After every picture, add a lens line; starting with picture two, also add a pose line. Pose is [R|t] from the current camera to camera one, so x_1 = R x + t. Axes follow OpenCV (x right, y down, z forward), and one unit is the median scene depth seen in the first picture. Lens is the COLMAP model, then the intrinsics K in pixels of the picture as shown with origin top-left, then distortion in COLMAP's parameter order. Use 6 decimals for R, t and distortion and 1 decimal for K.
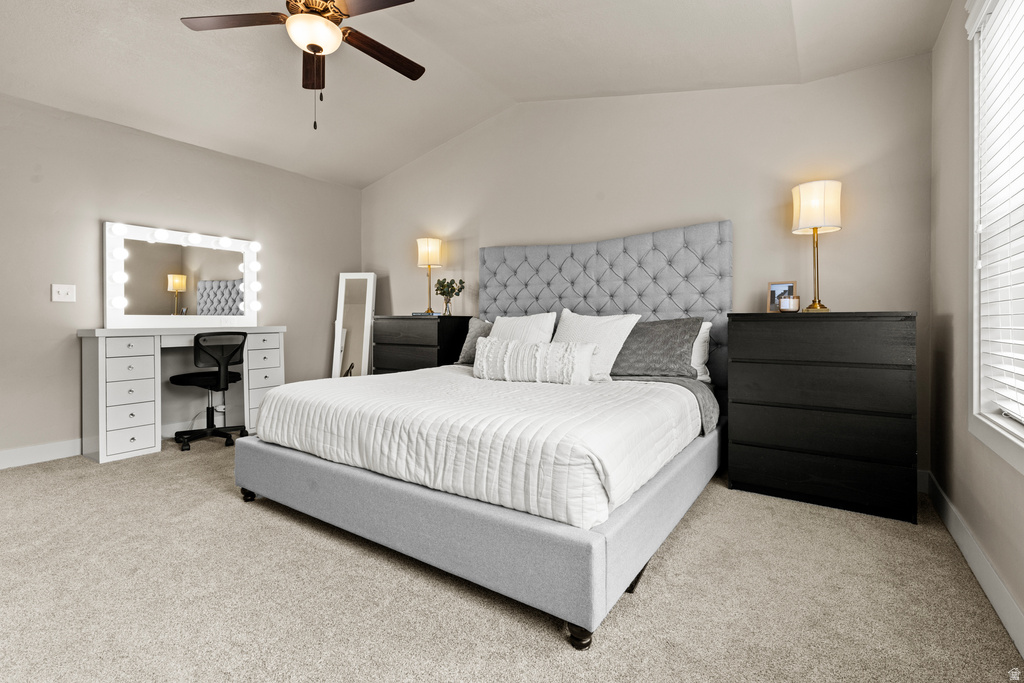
lens RADIAL K [[466.5, 0, 512.0], [0, 466.5, 341.5], [0, 0, 1]] dist [0.003157, 0.000401]
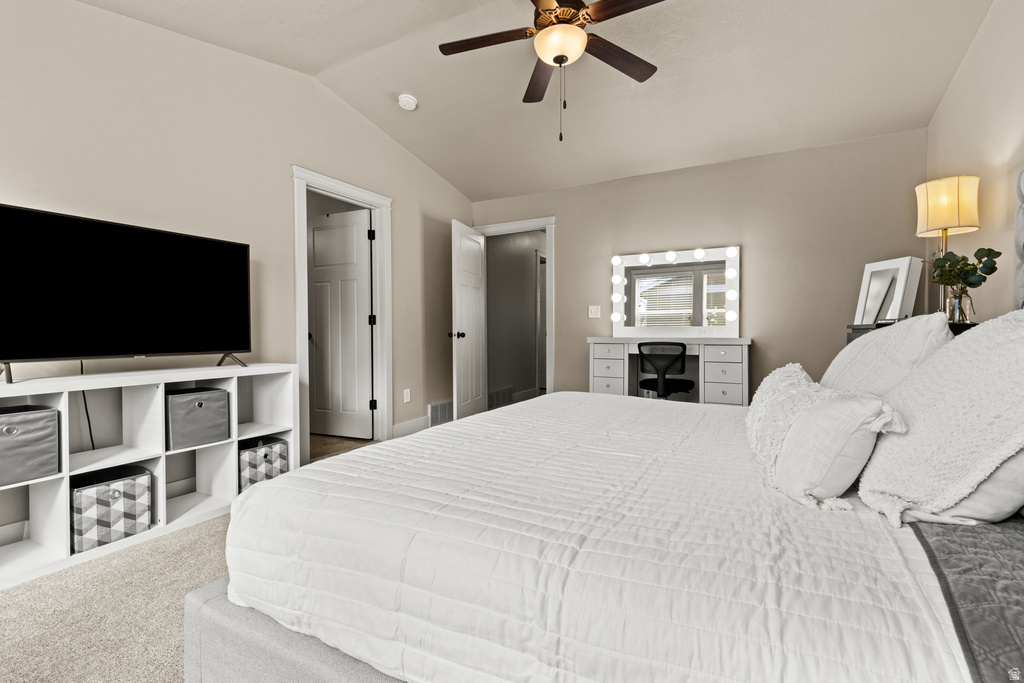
lens RADIAL K [[466.5, 0, 512.0], [0, 466.5, 341.5], [0, 0, 1]] dist [0.003157, 0.000401]
pose [[0.098274, 0.022246, -0.994911, 0.398019], [-0.040090, 0.999027, 0.018378, -0.027788], [0.994352, 0.038080, 0.099070, 0.571094]]
